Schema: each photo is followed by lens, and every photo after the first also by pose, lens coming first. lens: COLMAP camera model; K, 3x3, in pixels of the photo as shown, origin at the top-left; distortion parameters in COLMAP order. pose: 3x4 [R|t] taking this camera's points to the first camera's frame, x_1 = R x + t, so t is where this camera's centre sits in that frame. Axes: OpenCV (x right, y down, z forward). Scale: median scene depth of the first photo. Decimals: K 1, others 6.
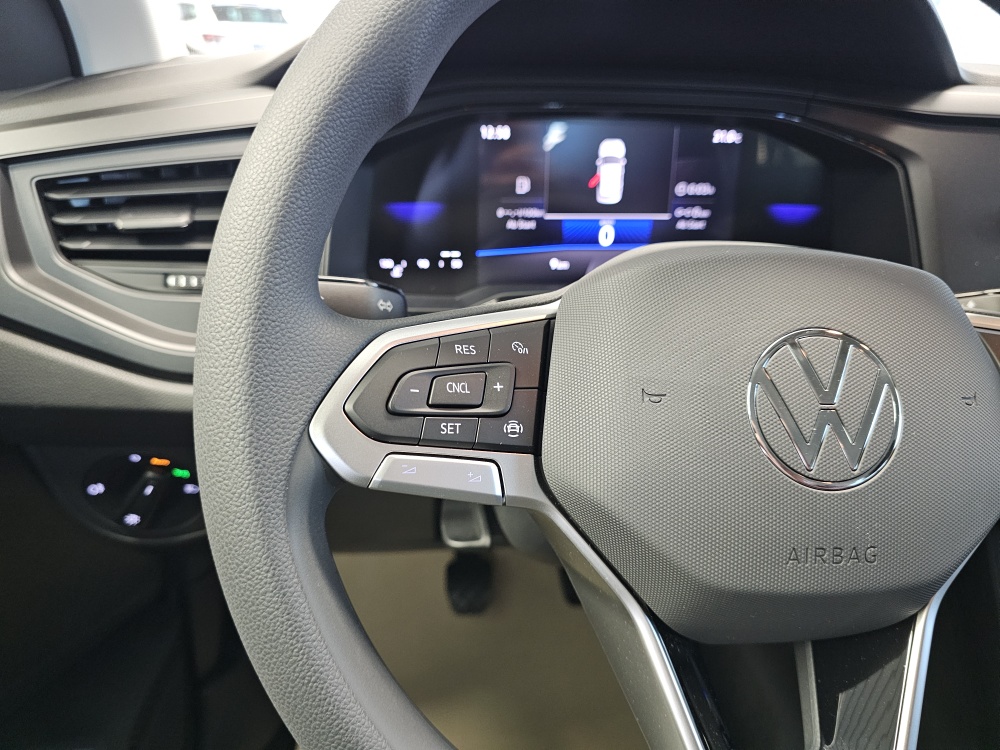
lens RADIAL K [[716.0, 0, 498.6], [0, 716.0, 354.5], [0, 0, 1]] dist [0.040939, -0.086165]
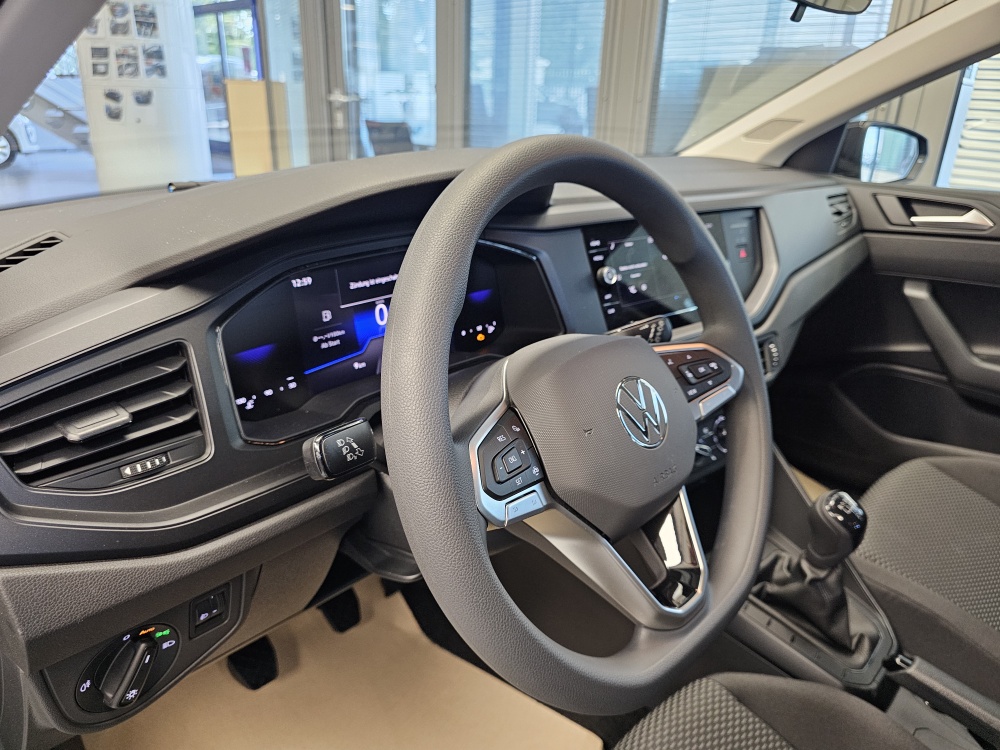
lens RADIAL K [[682.9, 0, 503.4], [0, 682.9, 370.5], [0, 0, 1]] dist [0.055390, -0.061111]
pose [[0.745539, -0.254123, 0.616111, -0.610566], [0.260471, 0.962026, 0.081611, -0.179610], [-0.613454, 0.099635, 0.783420, -0.214392]]
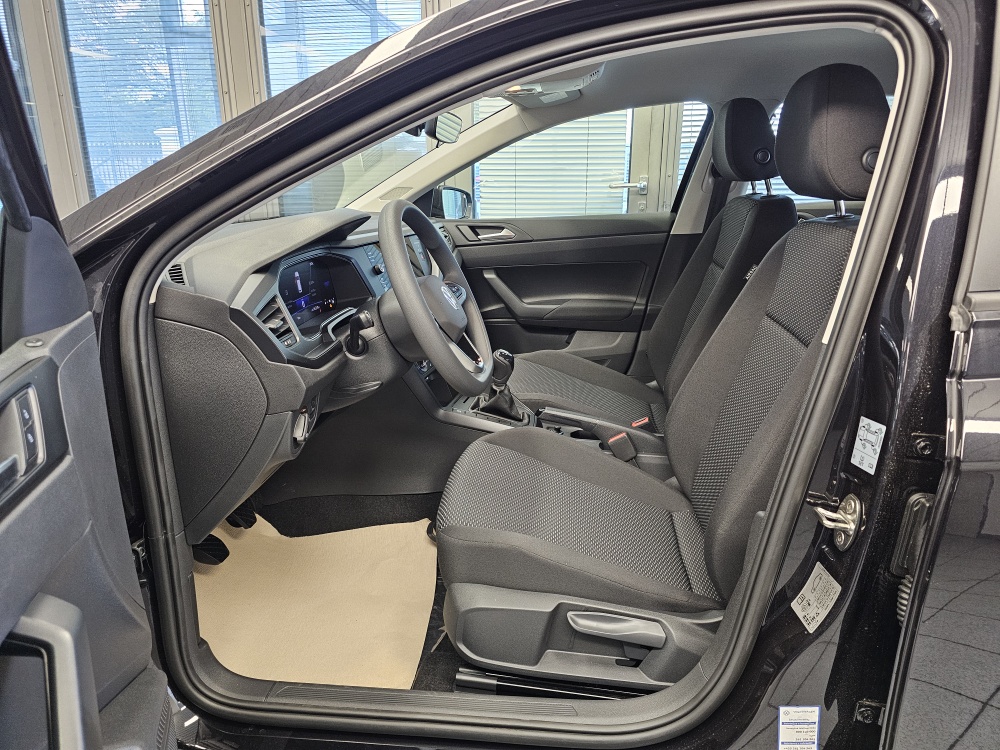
lens RADIAL K [[682.9, 0, 503.4], [0, 682.9, 370.5], [0, 0, 1]] dist [0.055390, -0.061111]
pose [[0.195021, -0.304788, 0.932240, -2.674956], [0.395598, 0.894189, 0.209590, -0.219828], [-0.897479, 0.327918, 0.294959, -0.462804]]
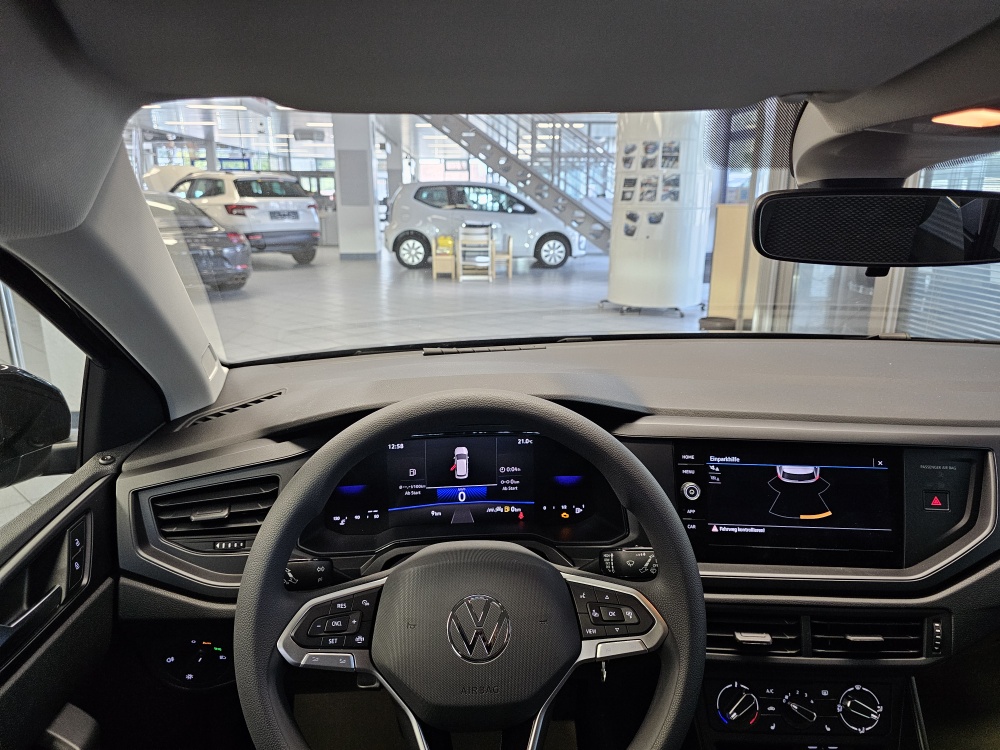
lens RADIAL K [[682.9, 0, 503.4], [0, 682.9, 370.5], [0, 0, 1]] dist [0.055390, -0.061111]
pose [[0.999672, -0.025556, 0.001824, 0.306702], [0.025528, 0.987464, -0.155767, -0.246244], [0.002179, 0.155763, 0.987792, -0.860403]]
